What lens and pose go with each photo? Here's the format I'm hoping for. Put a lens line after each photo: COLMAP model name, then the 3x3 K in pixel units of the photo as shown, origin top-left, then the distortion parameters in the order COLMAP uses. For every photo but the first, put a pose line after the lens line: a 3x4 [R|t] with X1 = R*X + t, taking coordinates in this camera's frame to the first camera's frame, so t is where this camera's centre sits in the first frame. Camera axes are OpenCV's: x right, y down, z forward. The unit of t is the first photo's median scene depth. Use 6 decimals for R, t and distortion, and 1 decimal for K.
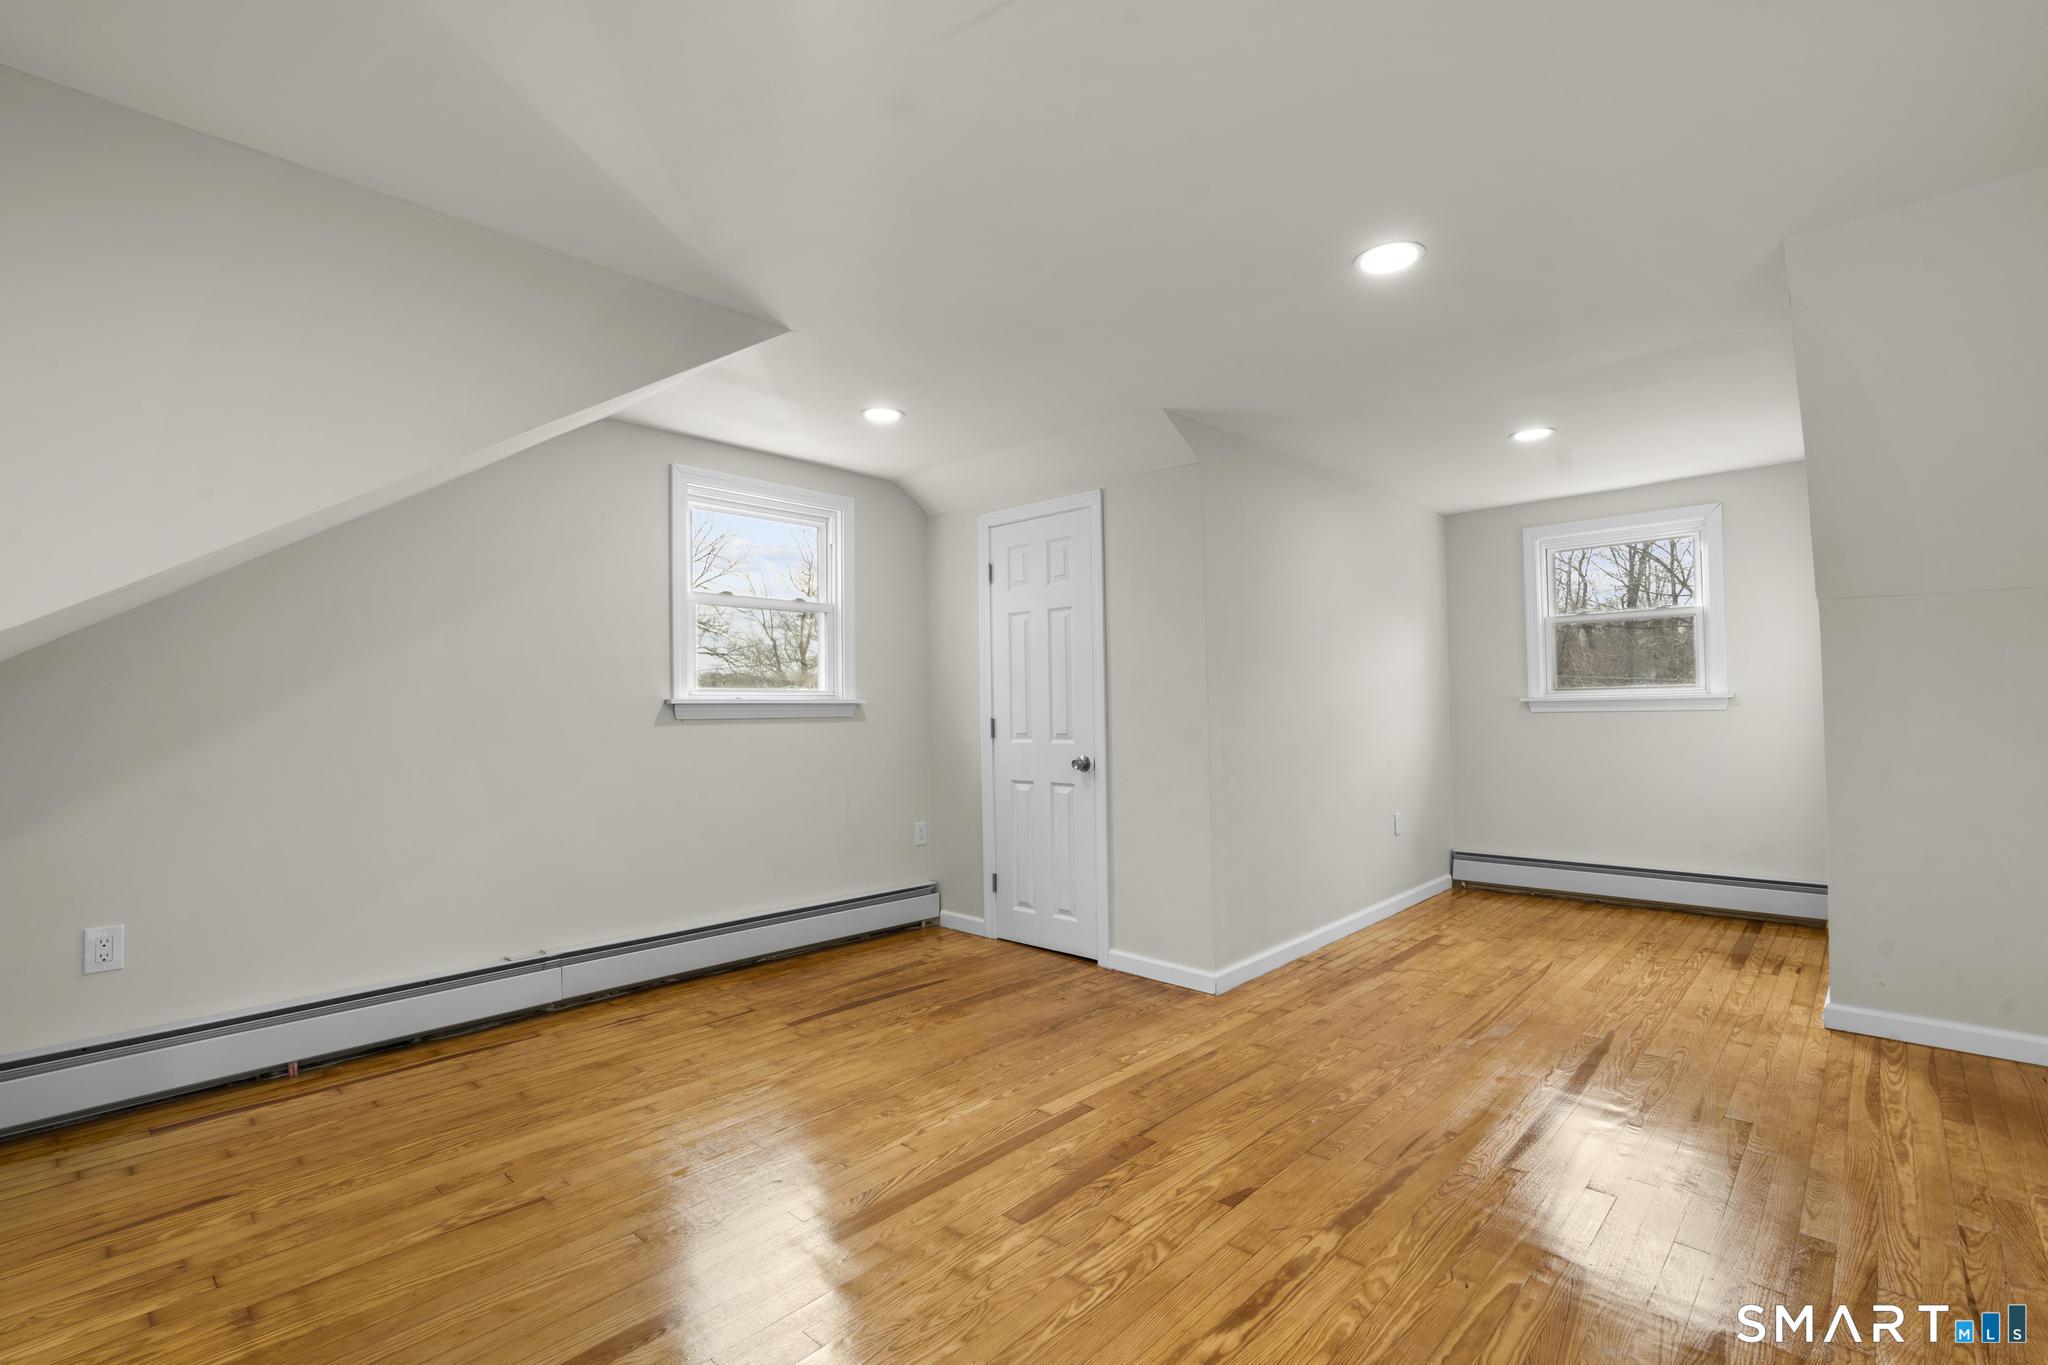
lens RADIAL K [[916.3, 0, 1029.1], [0, 916.3, 684.0], [0, 0, 1]] dist [-0.008218, 0.003716]
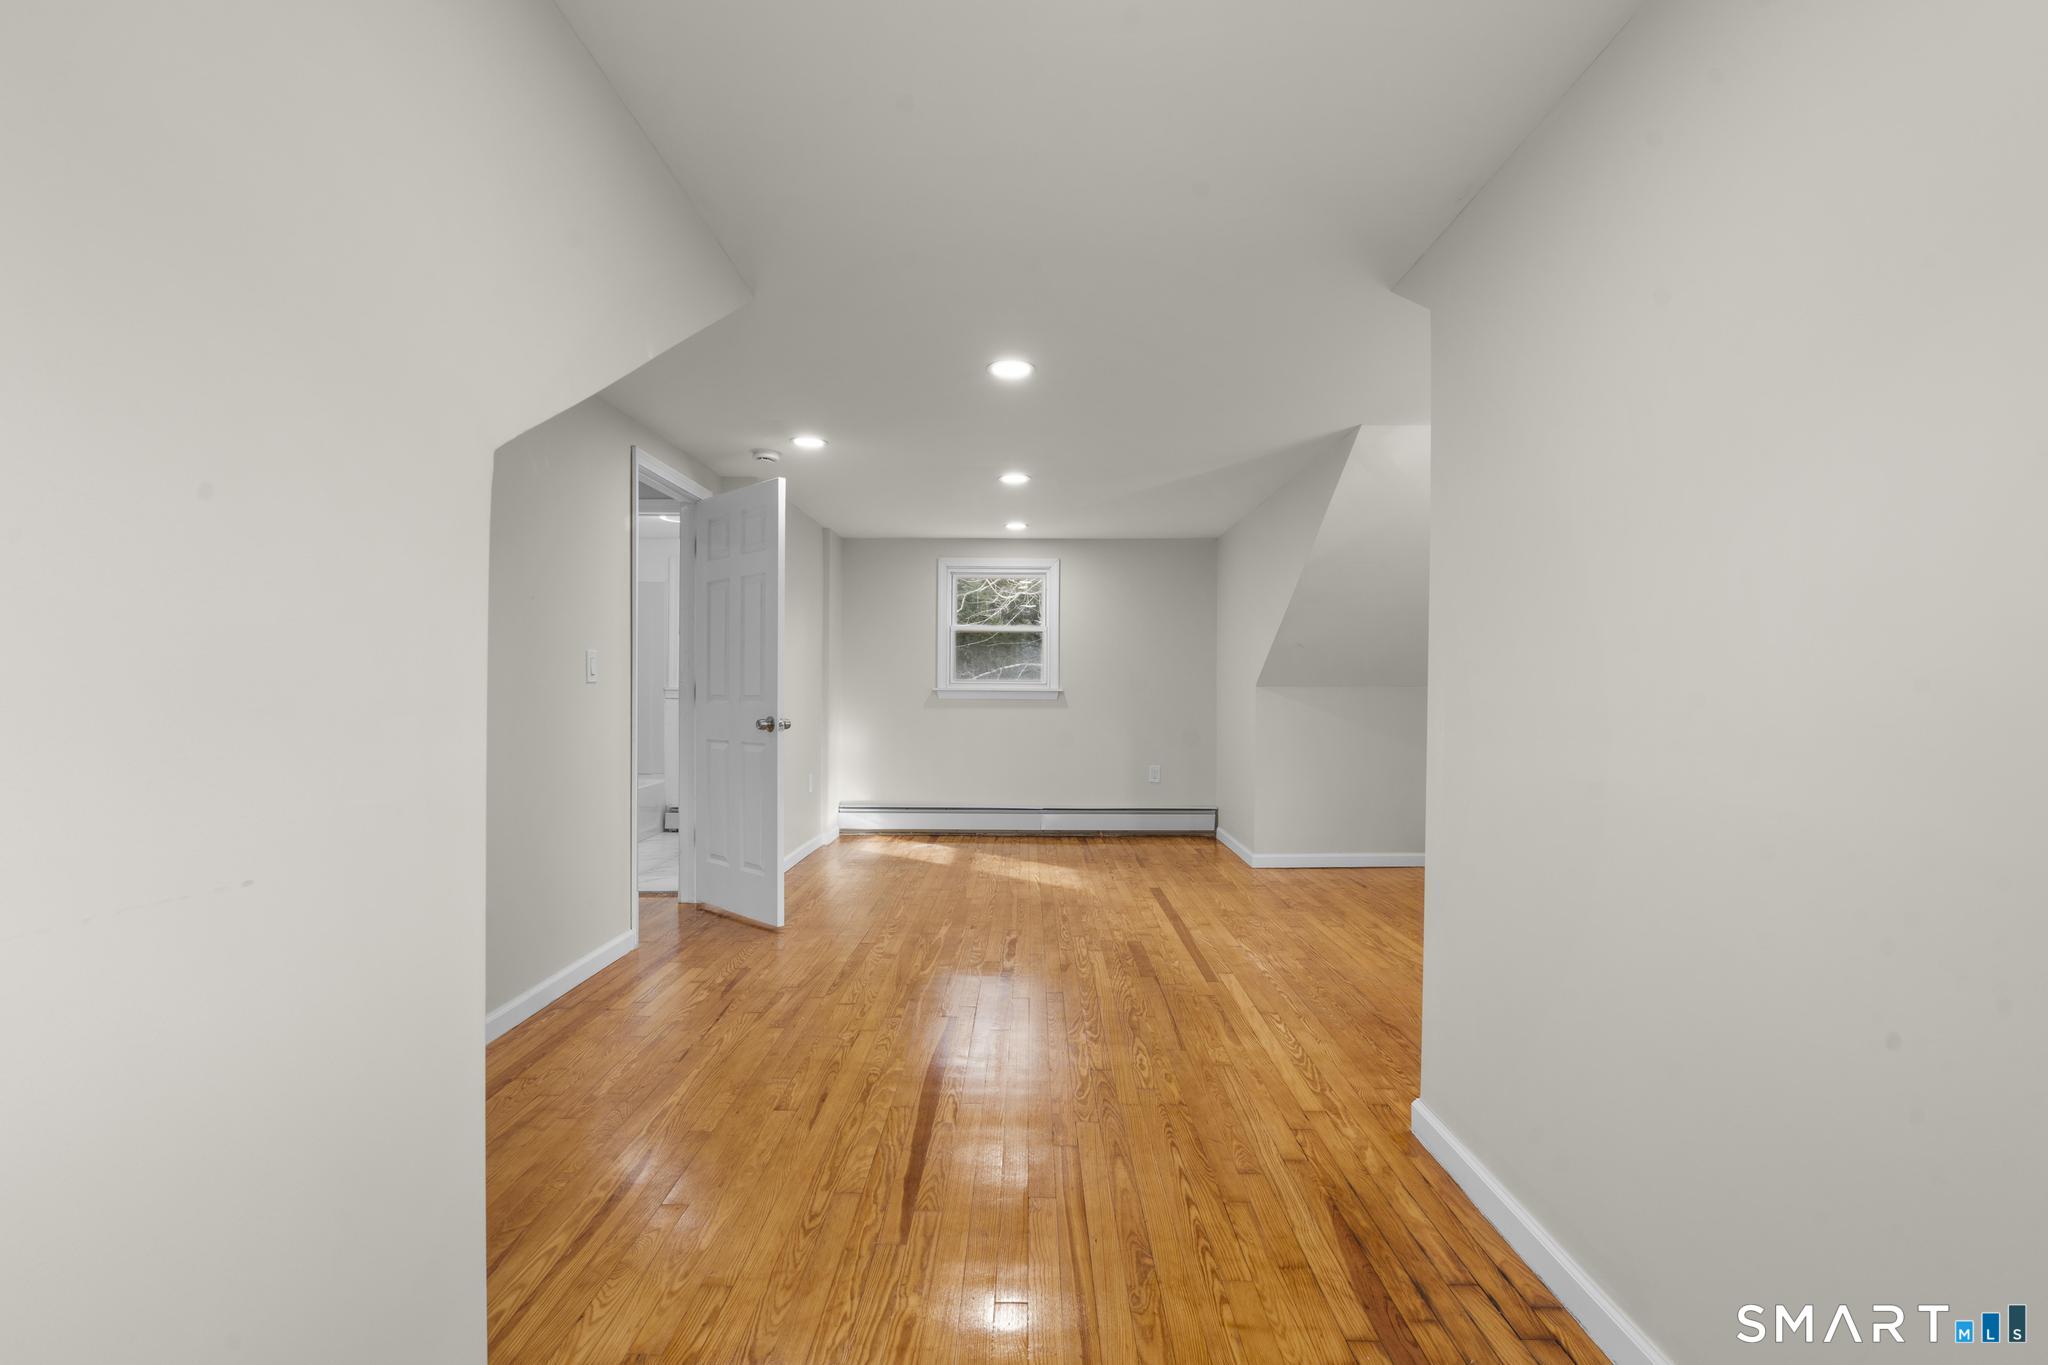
lens RADIAL K [[916.3, 0, 1031.1], [0, 916.3, 679.3], [0, 0, 1]] dist [-0.008218, 0.003716]
pose [[-0.730325, 0.003462, -0.683091, 1.424173], [0.023633, 0.999517, -0.020201, 0.037065], [0.682691, -0.030897, -0.730053, 2.176372]]
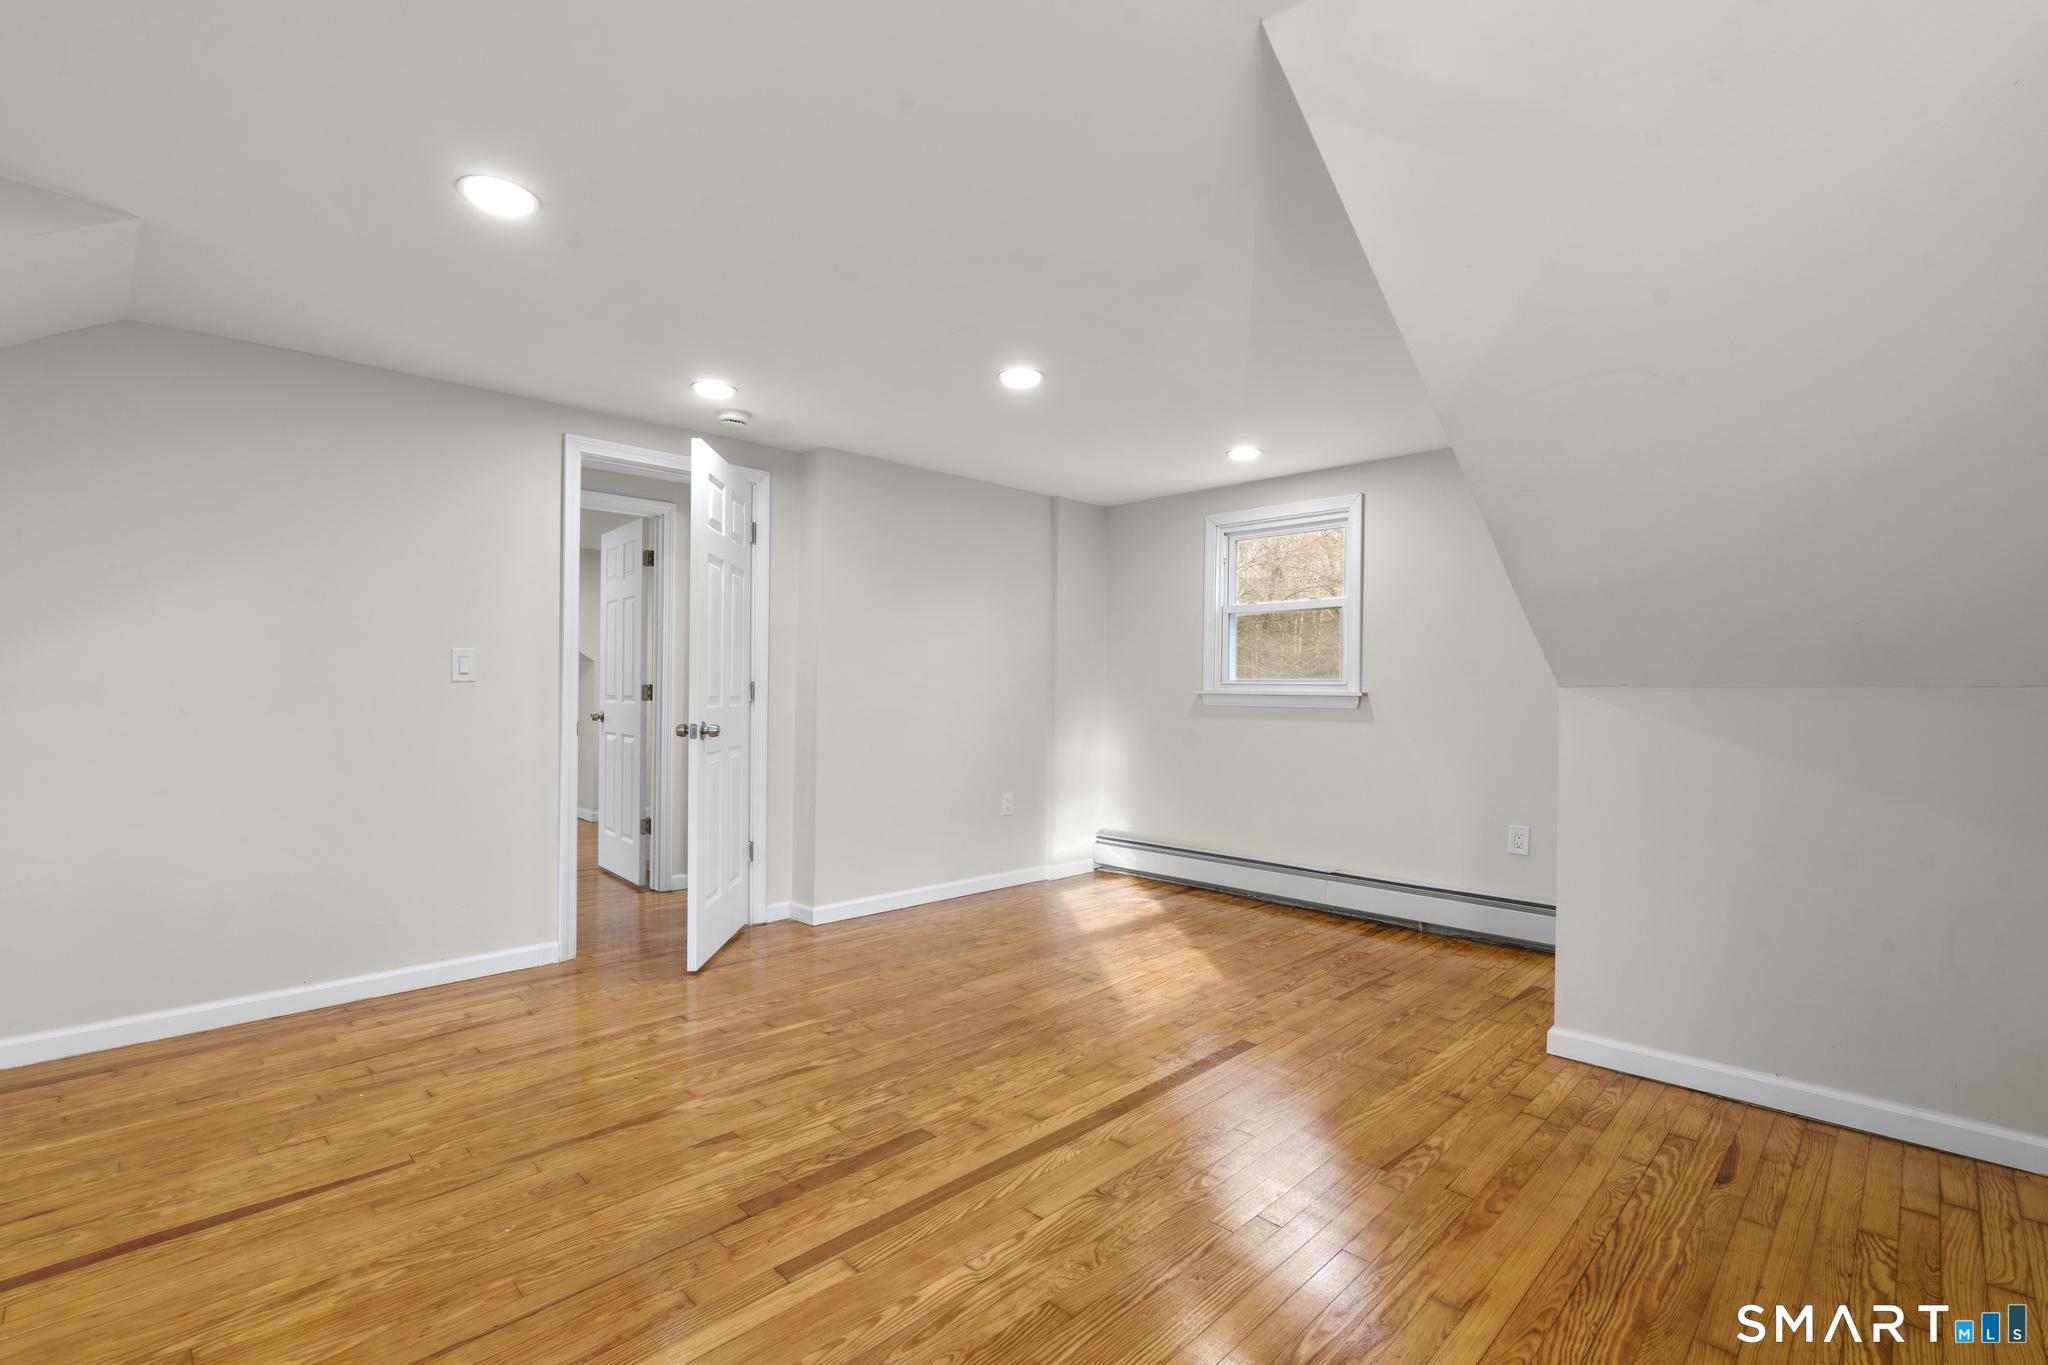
lens RADIAL K [[916.3, 0, 1033.2], [0, 916.3, 692.7], [0, 0, 1]] dist [-0.008218, 0.003716]
pose [[-0.999593, 0.006369, 0.027797, -0.172833], [0.005677, 0.999673, -0.024930, 0.057372], [-0.027947, -0.024762, -0.999303, 2.005449]]
